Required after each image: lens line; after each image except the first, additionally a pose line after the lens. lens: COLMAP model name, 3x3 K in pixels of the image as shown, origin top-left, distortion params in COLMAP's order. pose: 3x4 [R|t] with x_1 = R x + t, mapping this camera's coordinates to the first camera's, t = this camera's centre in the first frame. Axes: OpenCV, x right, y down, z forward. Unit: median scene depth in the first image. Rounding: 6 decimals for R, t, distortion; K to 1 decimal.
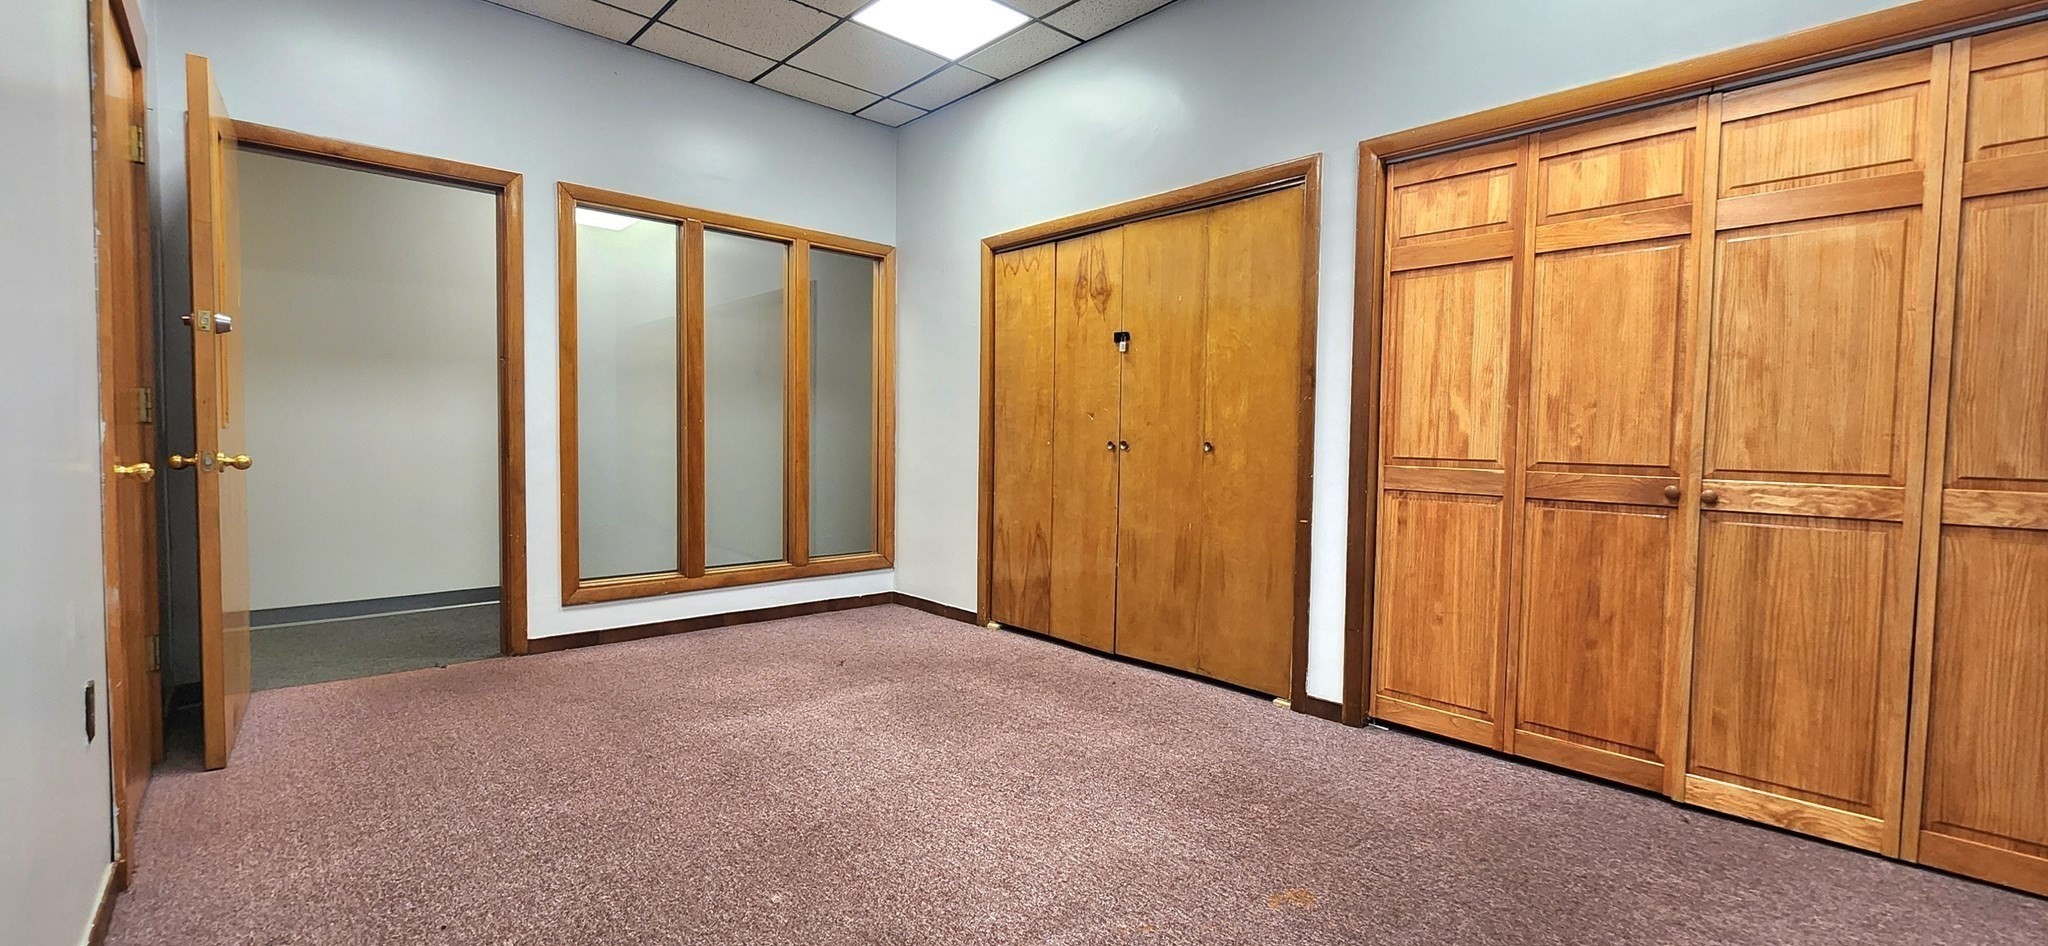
lens RADIAL K [[837.7, 0, 1039.3], [0, 837.7, 473.5], [0, 0, 1]] dist [-0.001321, -0.000591]
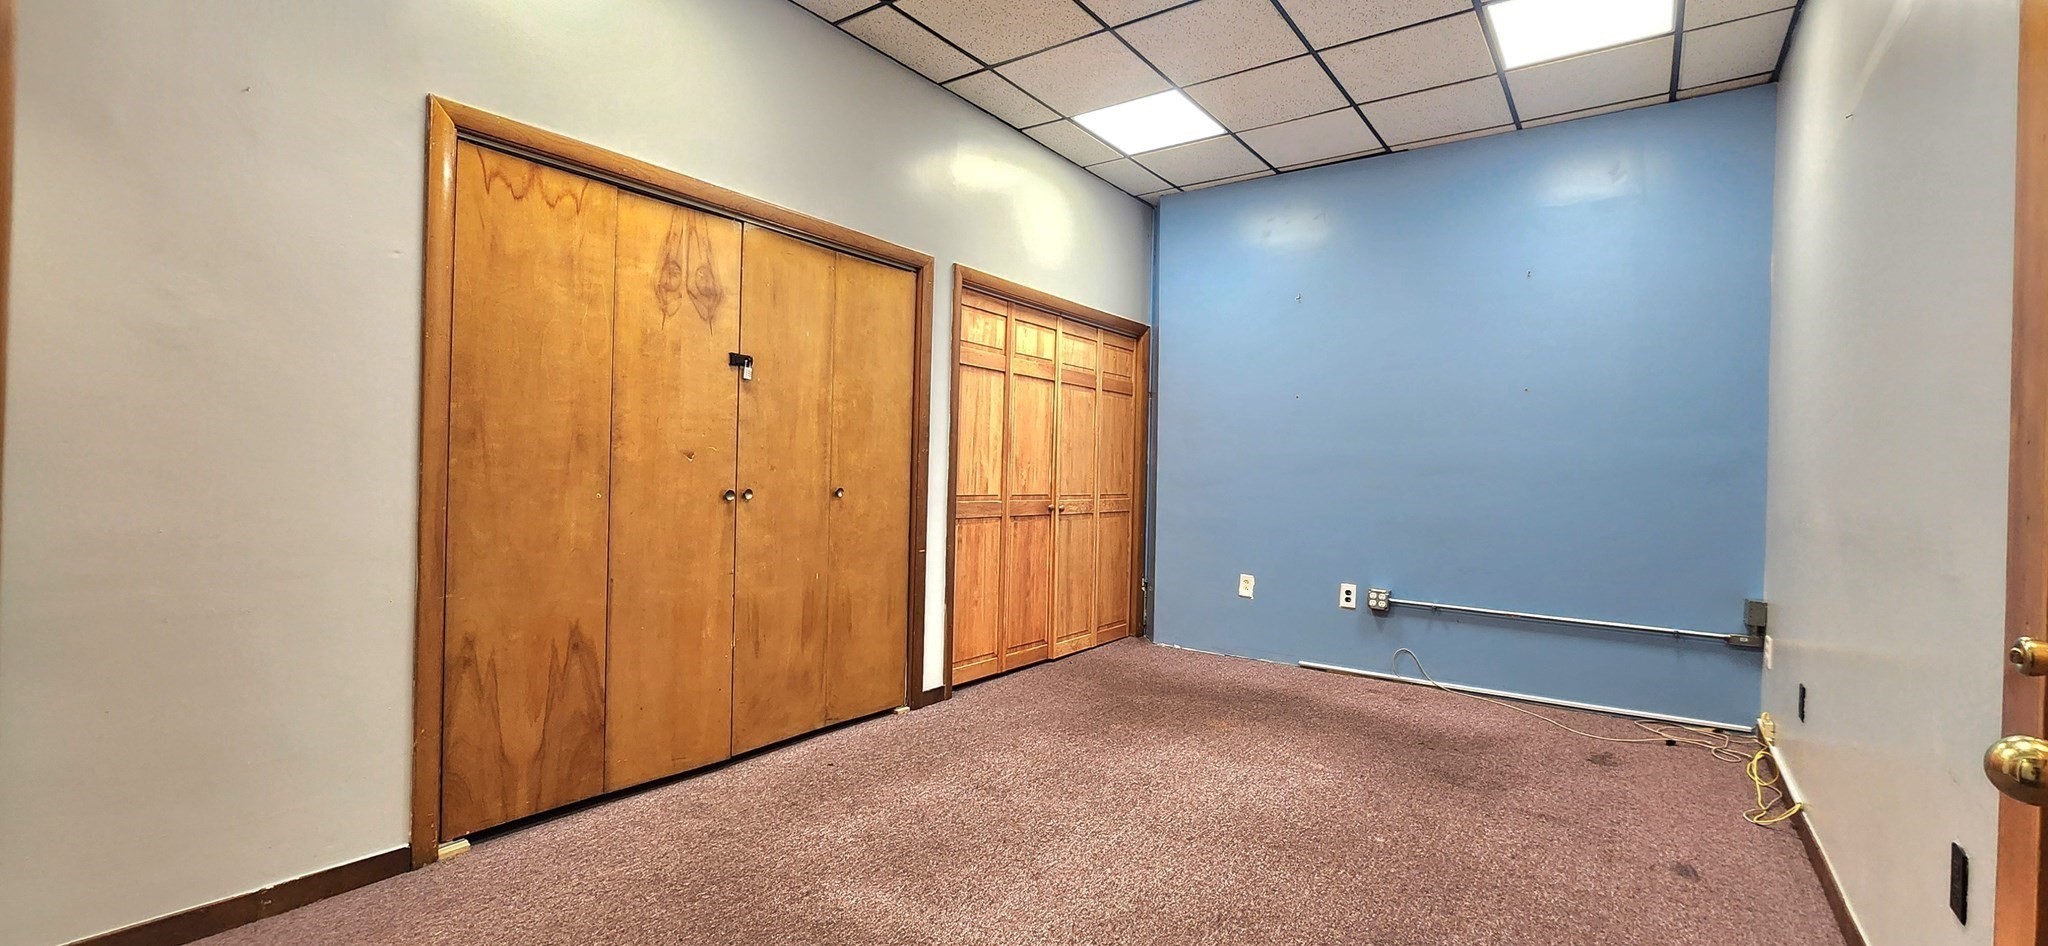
lens RADIAL K [[837.7, 0, 1039.3], [0, 837.7, 473.5], [0, 0, 1]] dist [-0.001321, -0.000591]
pose [[-0.195446, -0.024453, 0.980410, -0.994198], [0.017306, 0.999447, 0.028378, -0.095543], [-0.980562, 0.022513, -0.194915, 1.161880]]
